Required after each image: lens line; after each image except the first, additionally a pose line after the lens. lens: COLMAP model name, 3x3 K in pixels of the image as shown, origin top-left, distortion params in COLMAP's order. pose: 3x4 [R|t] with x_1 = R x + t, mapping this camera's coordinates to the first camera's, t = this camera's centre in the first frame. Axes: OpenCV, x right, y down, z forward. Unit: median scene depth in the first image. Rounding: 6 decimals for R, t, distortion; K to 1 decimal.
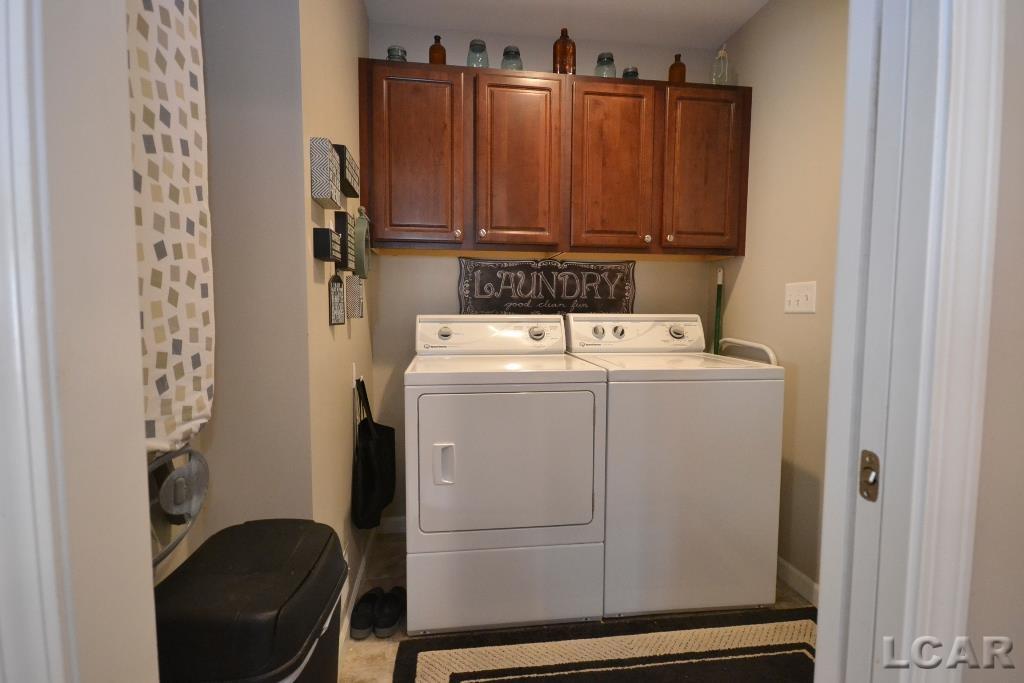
lens RADIAL K [[478.8, 0, 512.3], [0, 478.8, 338.9], [0, 0, 1]] dist [0.000088, 0.000127]
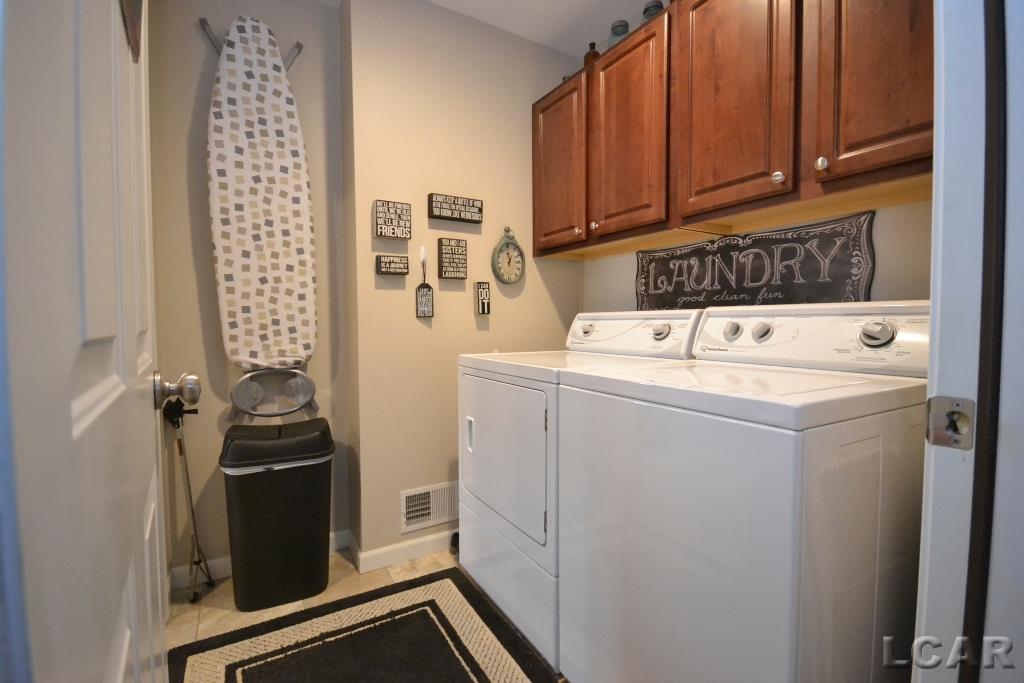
lens RADIAL K [[454.6, 0, 512.0], [0, 454.6, 341.5], [0, 0, 1]] dist [-0.000916, 0.000081]
pose [[0.389331, 0.032848, -0.920512, 0.608809], [-0.053789, 0.998469, 0.012879, 0.007049], [0.919526, 0.044500, 0.390502, 0.422189]]
